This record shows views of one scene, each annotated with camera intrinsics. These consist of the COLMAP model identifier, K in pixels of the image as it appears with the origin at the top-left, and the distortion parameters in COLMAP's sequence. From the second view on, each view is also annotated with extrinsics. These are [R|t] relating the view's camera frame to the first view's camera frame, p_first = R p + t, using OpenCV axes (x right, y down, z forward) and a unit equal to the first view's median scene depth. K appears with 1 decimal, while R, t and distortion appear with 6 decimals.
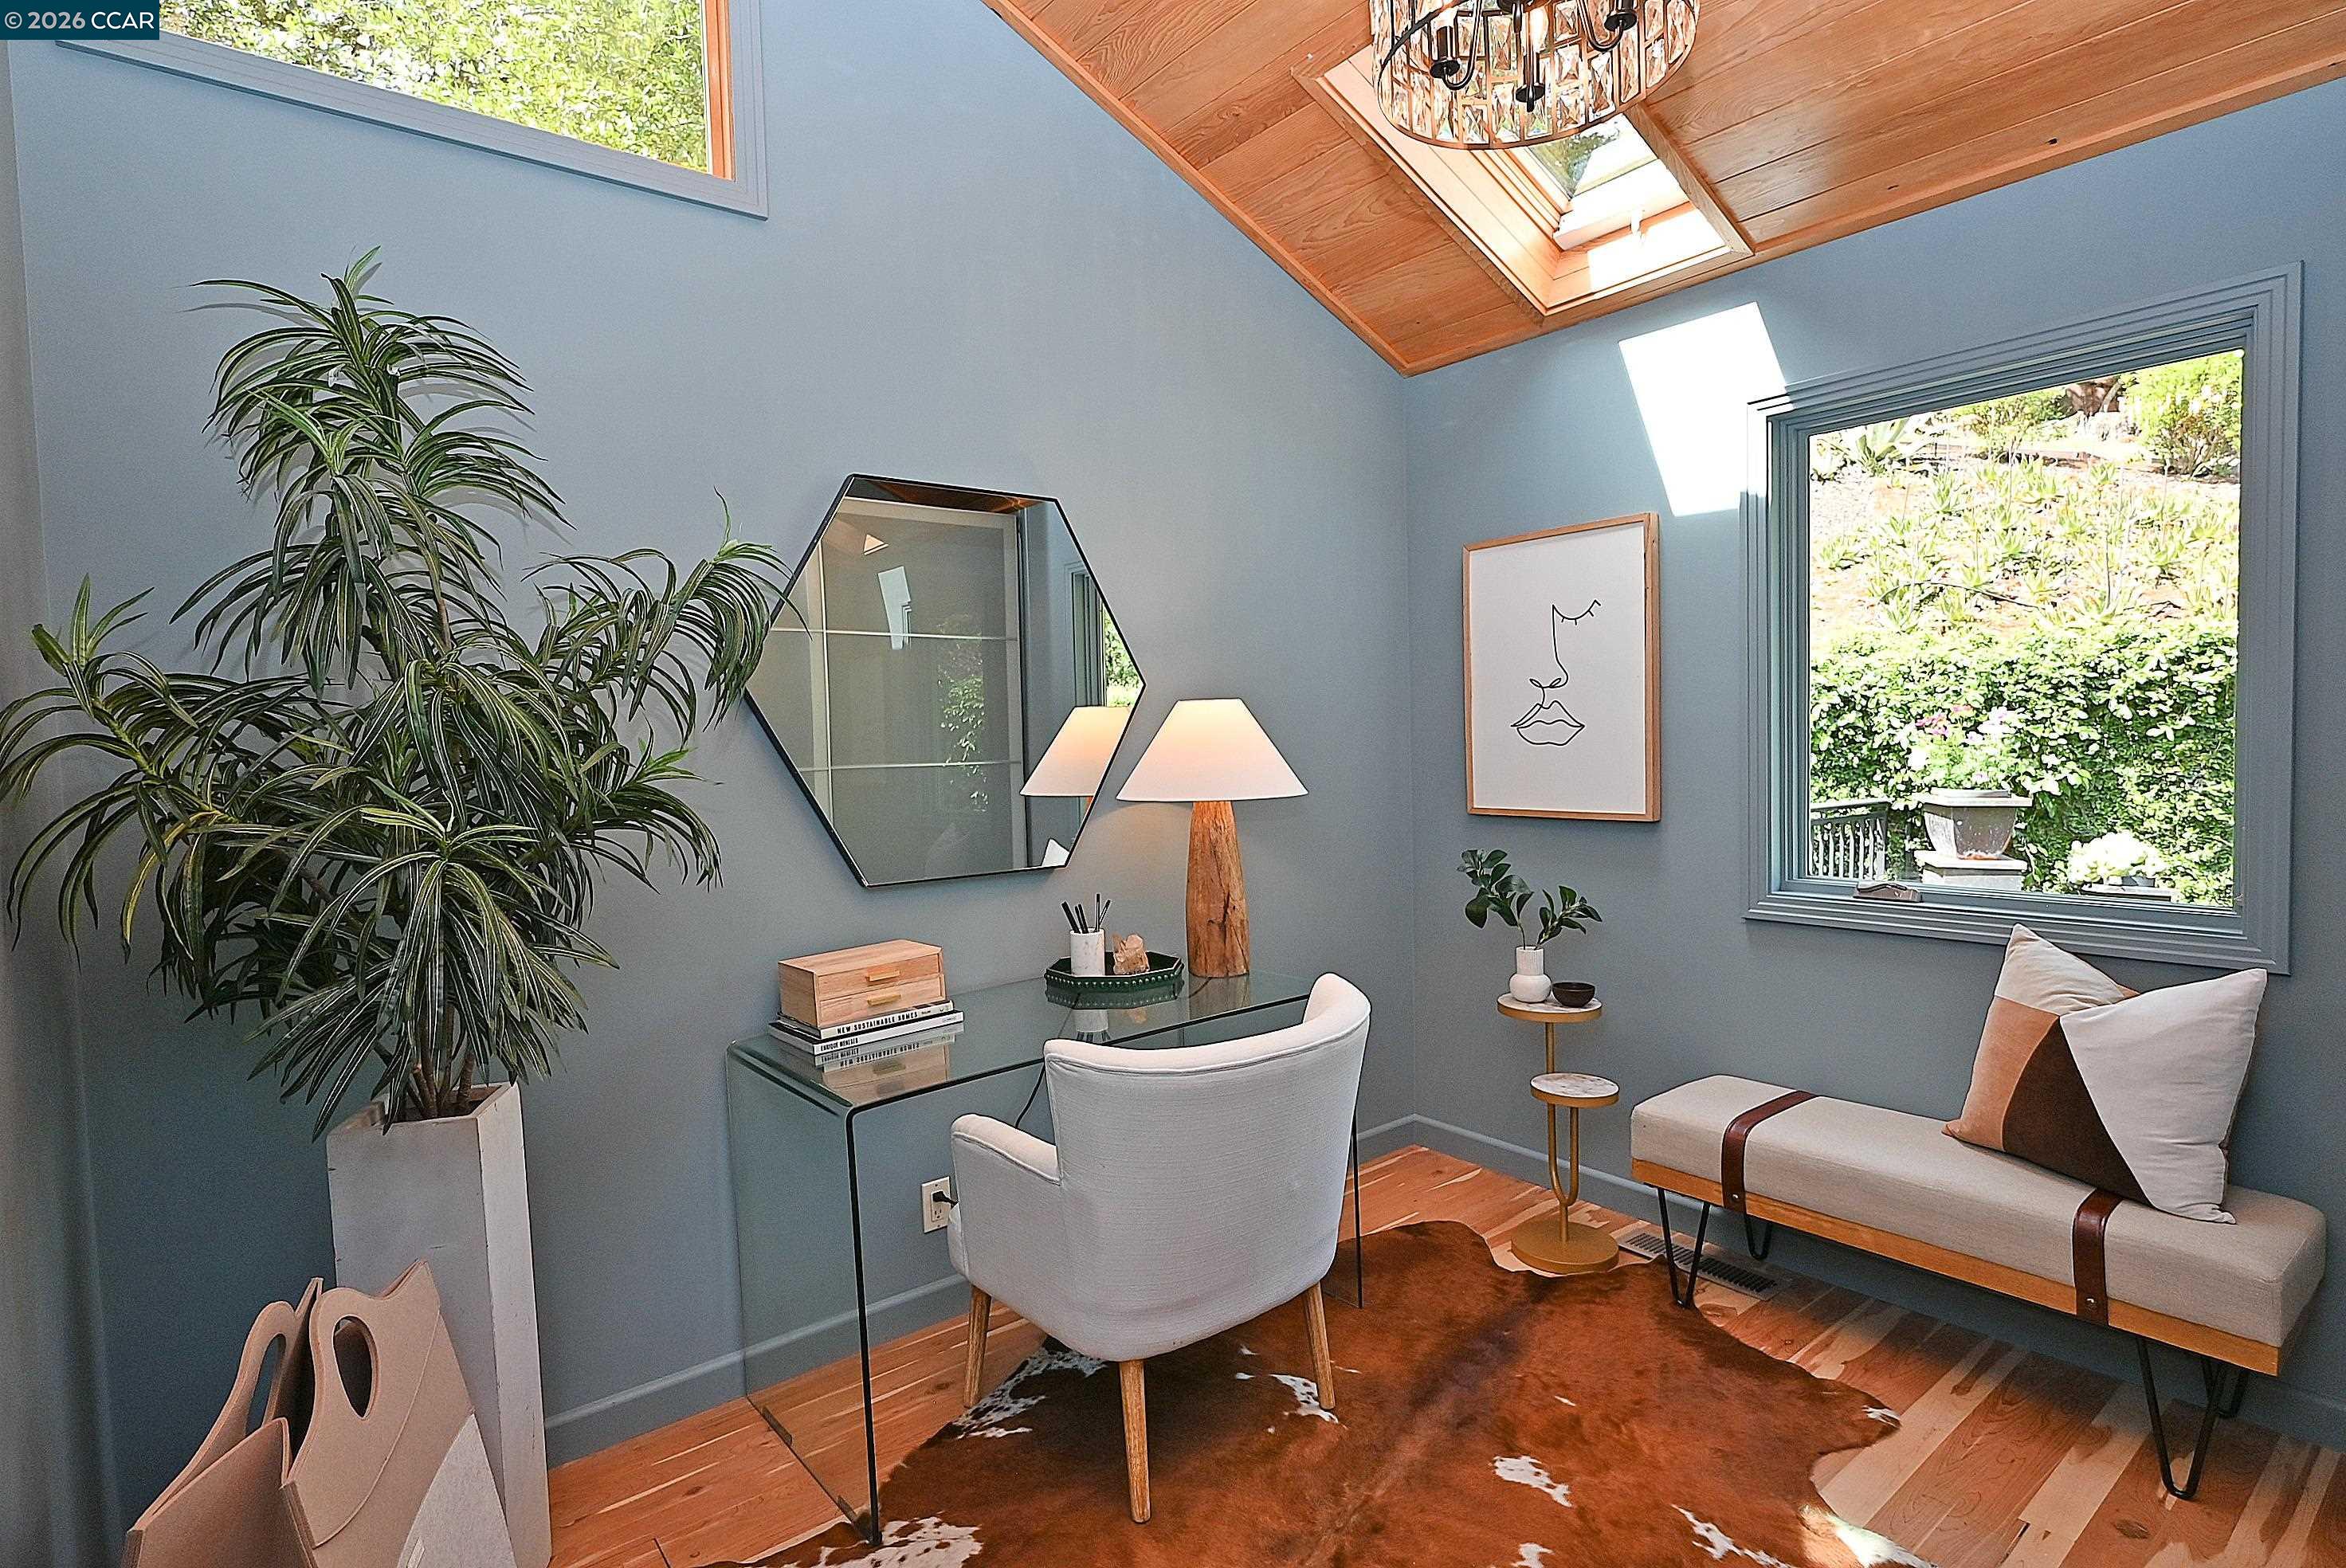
lens RADIAL K [[1156.8, 0, 1176.8], [0, 1156.8, 785.6], [0, 0, 1]] dist [-0.004755, 0.003047]
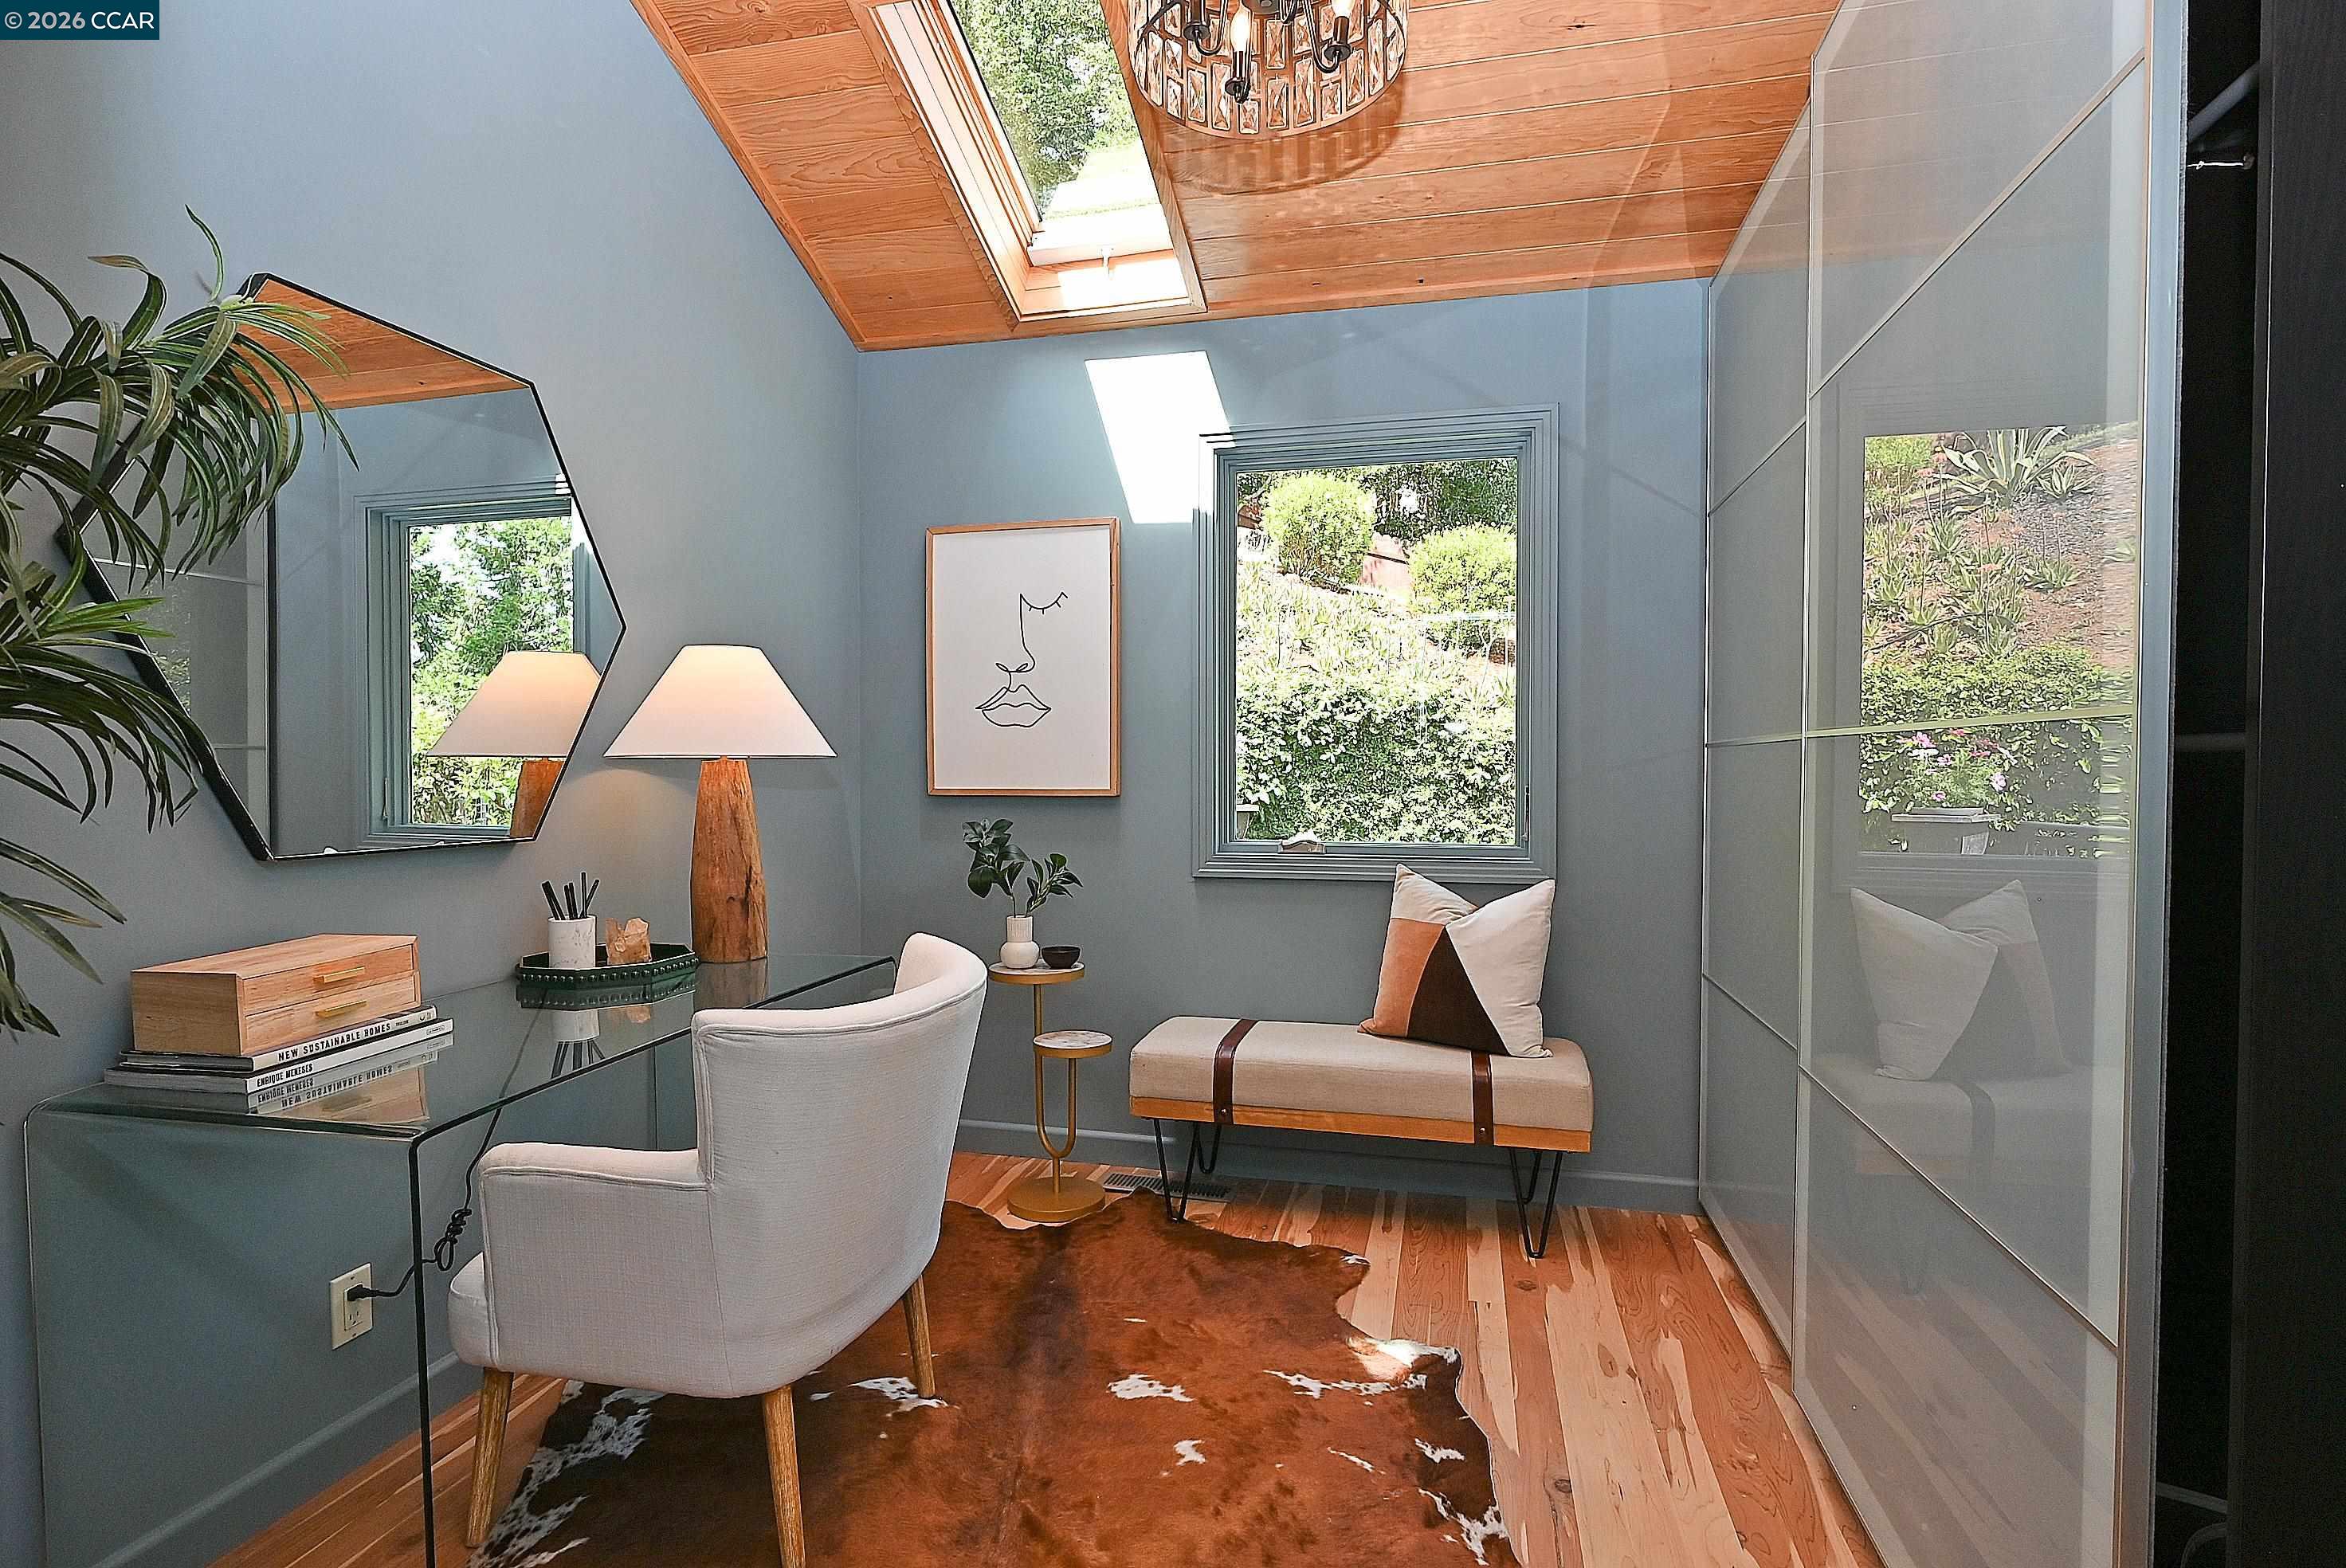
lens RADIAL K [[1146.1, 0, 1168.5], [0, 1146.1, 783.7], [0, 0, 1]] dist [-0.001089, 0.000794]
pose [[0.795811, 0.015060, 0.605358, -0.233305], [0.005889, 0.999451, -0.032606, 0.060940], [-0.605516, 0.029513, 0.795285, 0.106415]]
